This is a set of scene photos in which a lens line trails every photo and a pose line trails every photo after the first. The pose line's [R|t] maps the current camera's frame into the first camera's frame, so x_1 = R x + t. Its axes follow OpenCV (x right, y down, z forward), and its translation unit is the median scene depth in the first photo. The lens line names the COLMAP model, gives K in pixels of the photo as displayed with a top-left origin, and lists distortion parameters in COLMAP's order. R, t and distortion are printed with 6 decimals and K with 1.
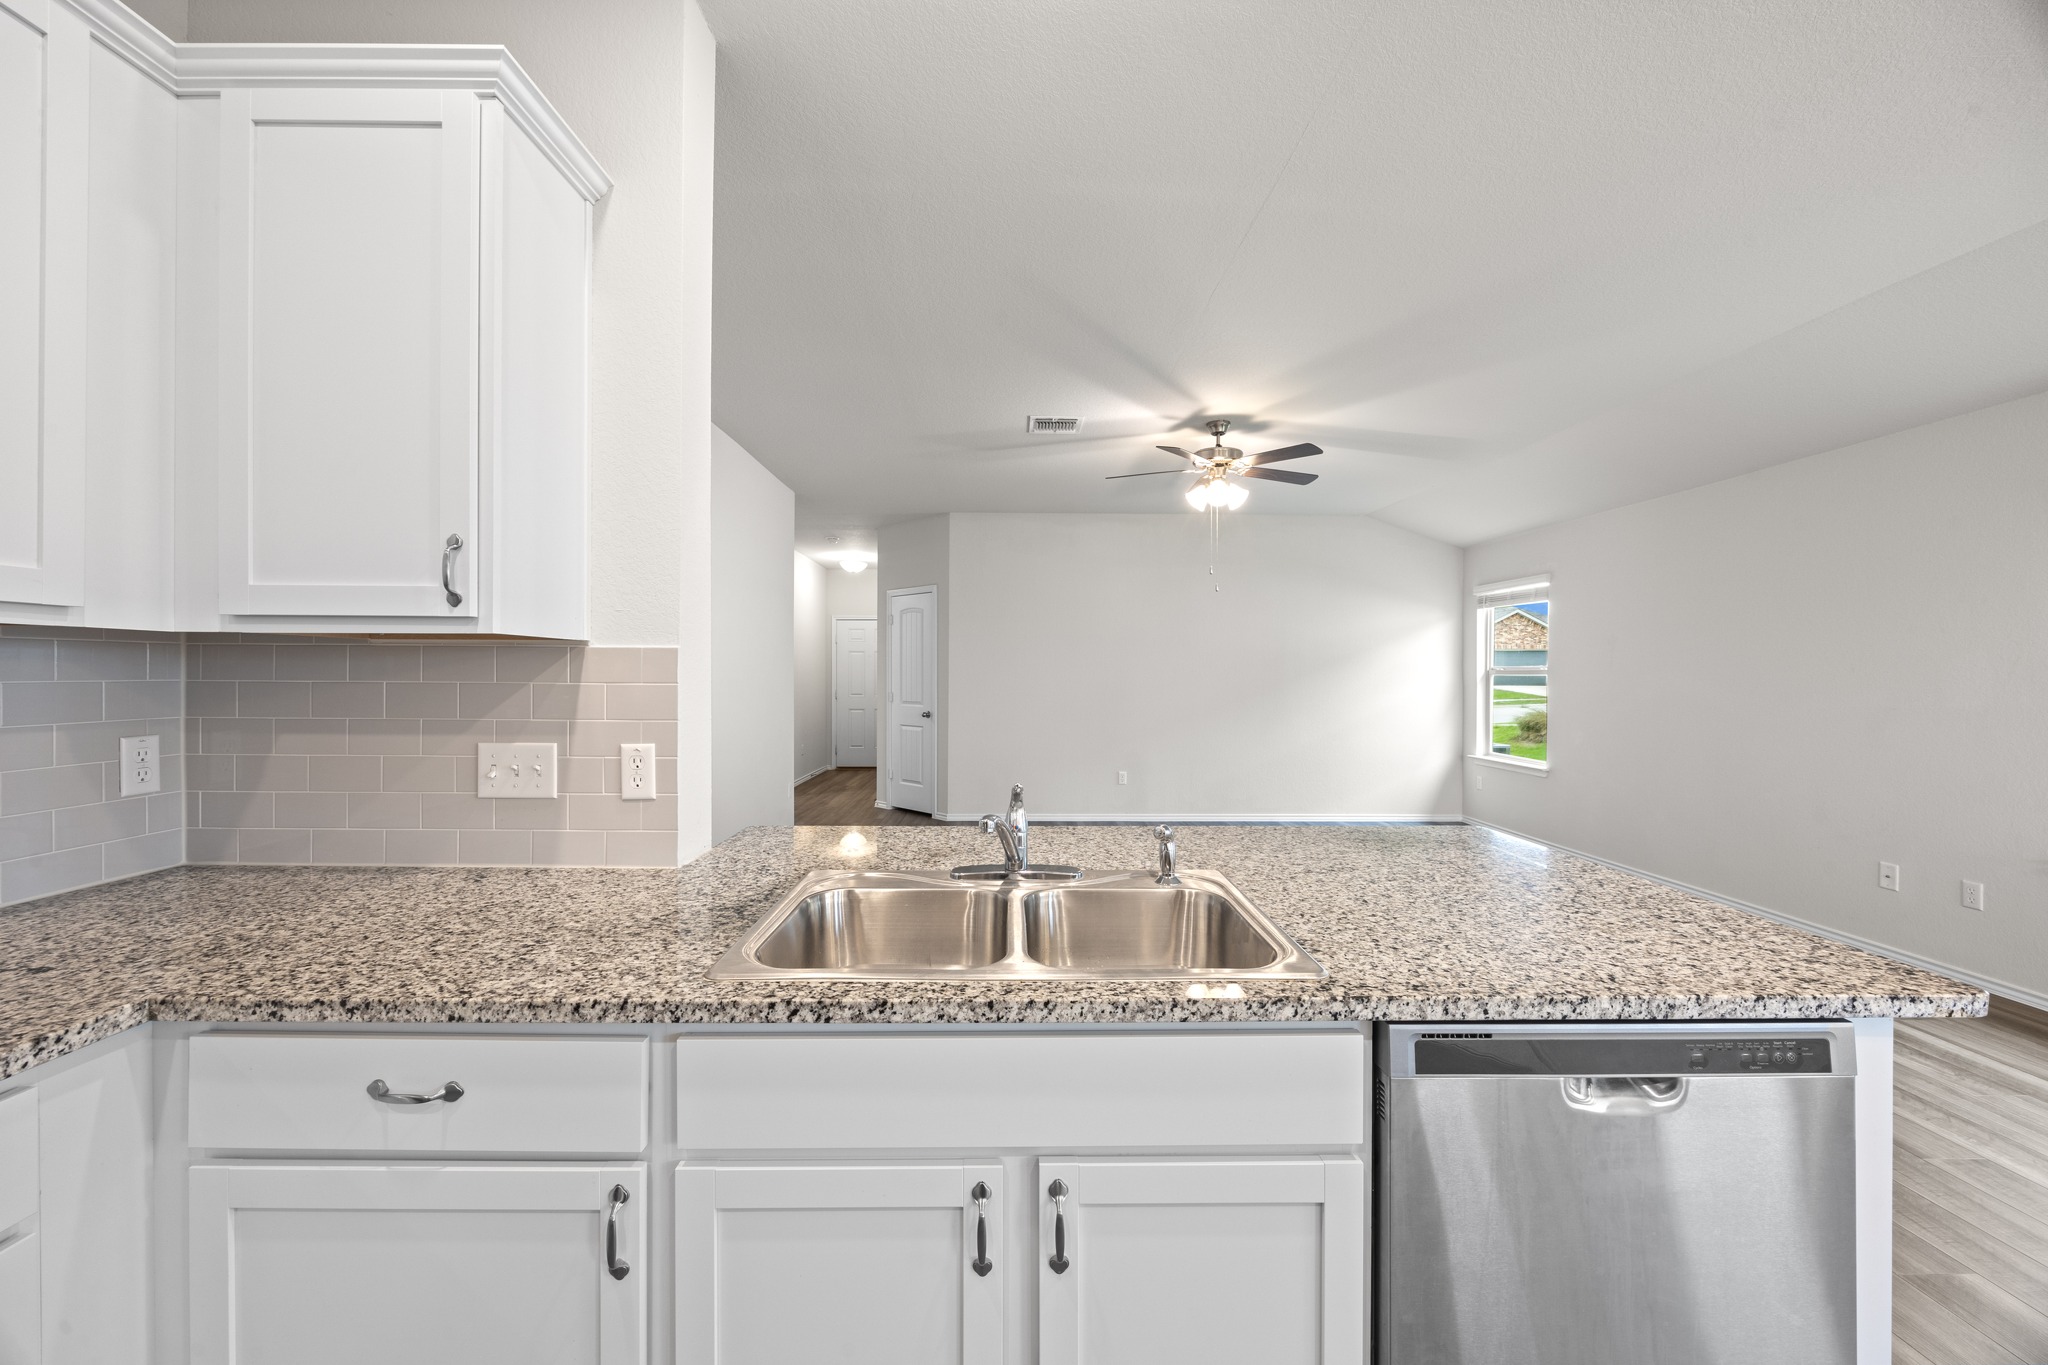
lens RADIAL K [[776.7, 0, 1012.9], [0, 776.7, 677.0], [0, 0, 1]] dist [-0.001914, -0.000555]
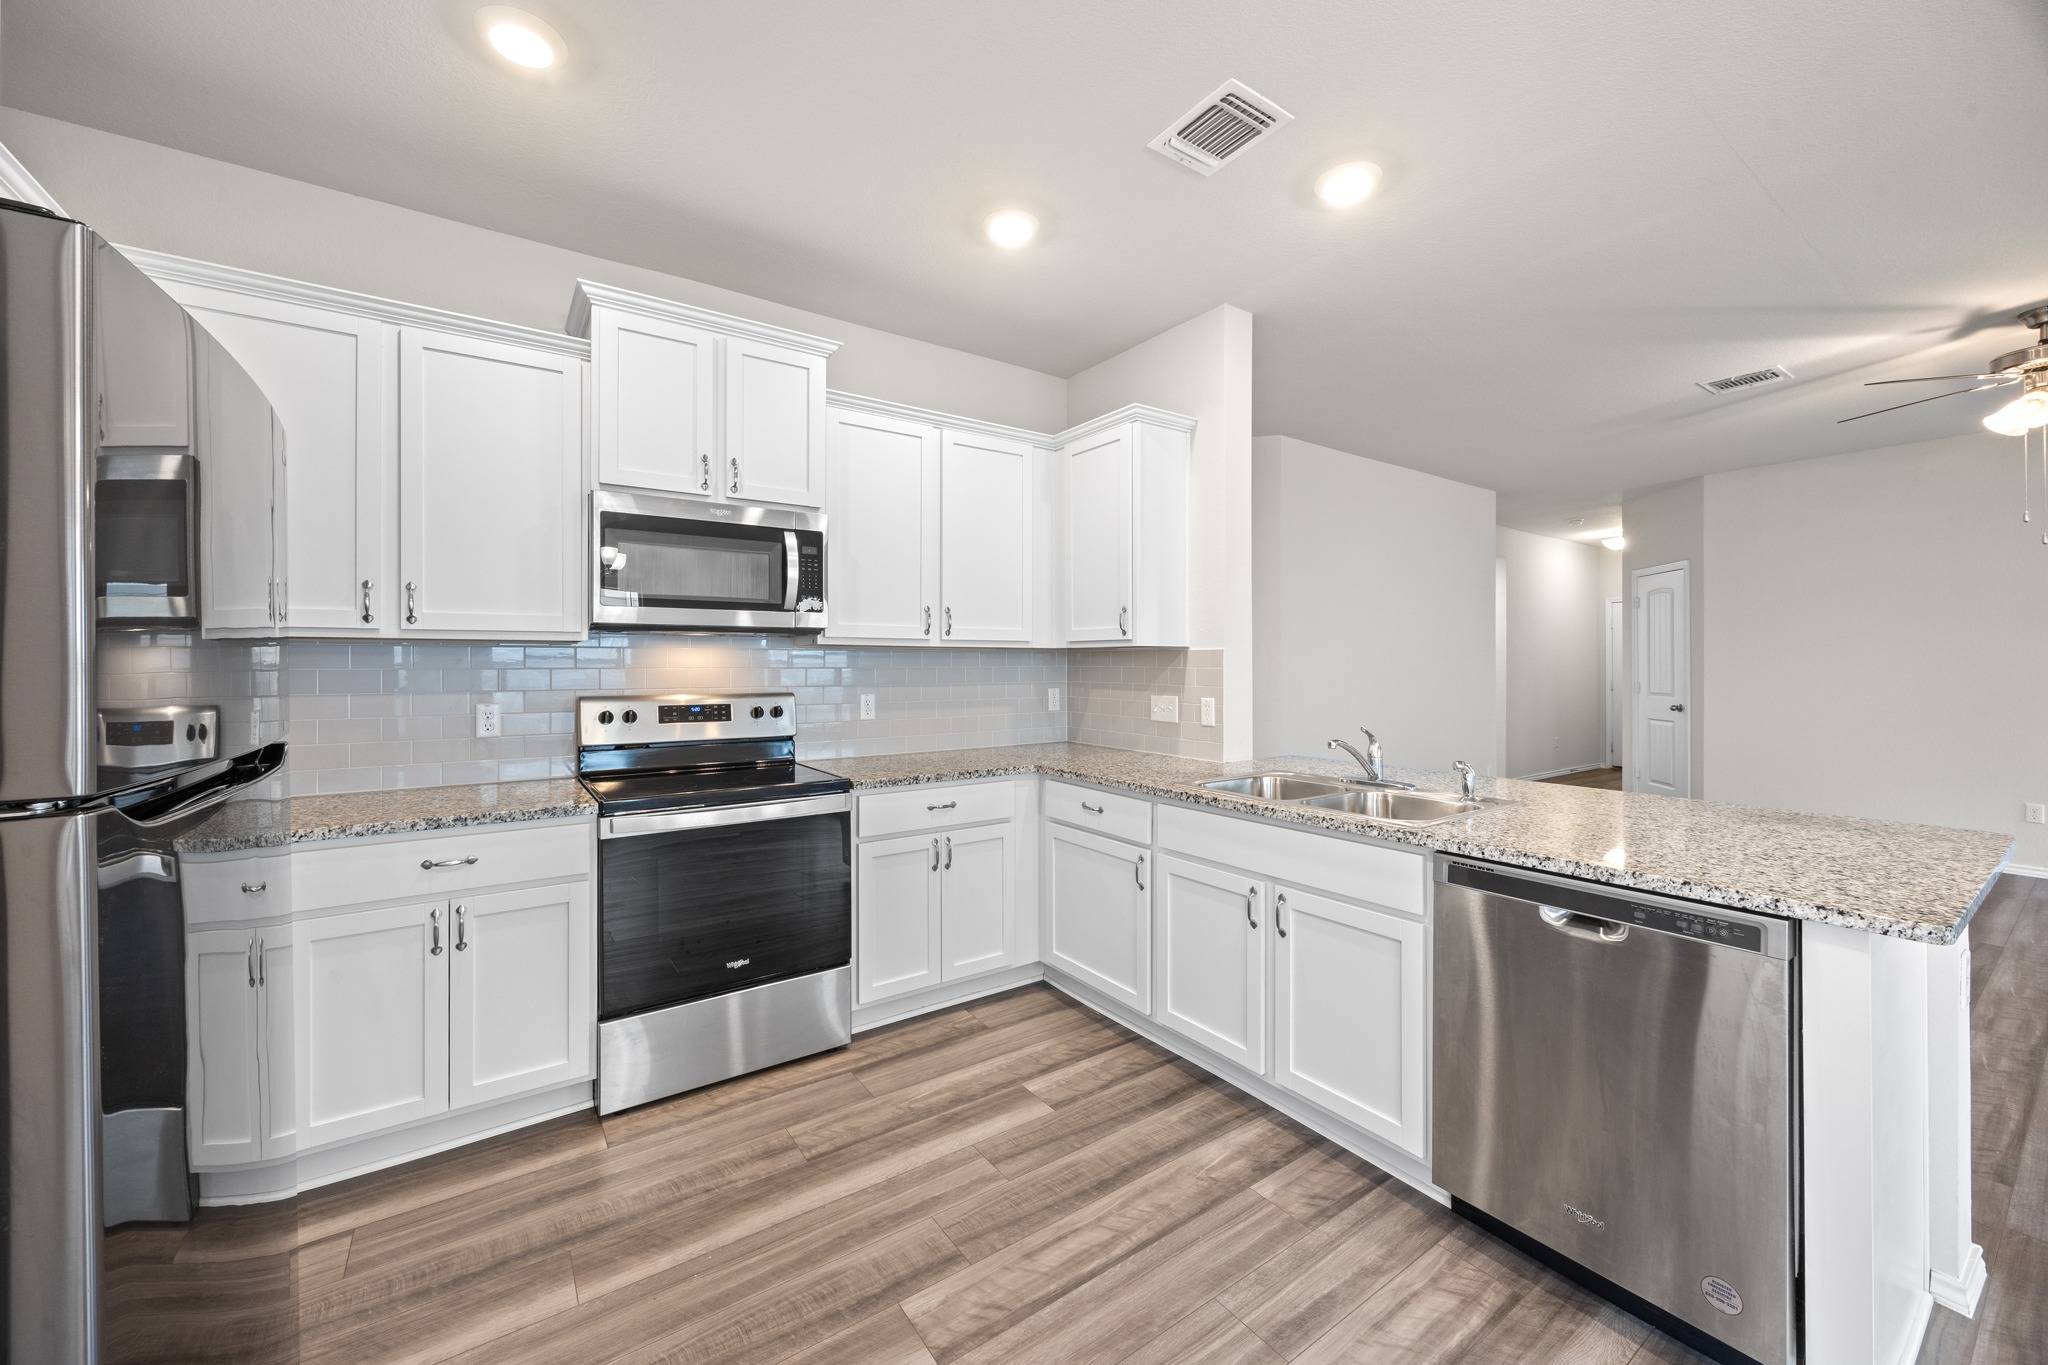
lens RADIAL K [[777.9, 0, 1016.1], [0, 777.9, 668.4], [0, 0, 1]] dist [-0.000599, -0.000090]
pose [[0.557774, 0.001058, -0.829992, 1.116949], [0.000602, 0.999998, 0.001680, 0.008077], [0.829992, -0.001437, 0.557773, -0.642995]]
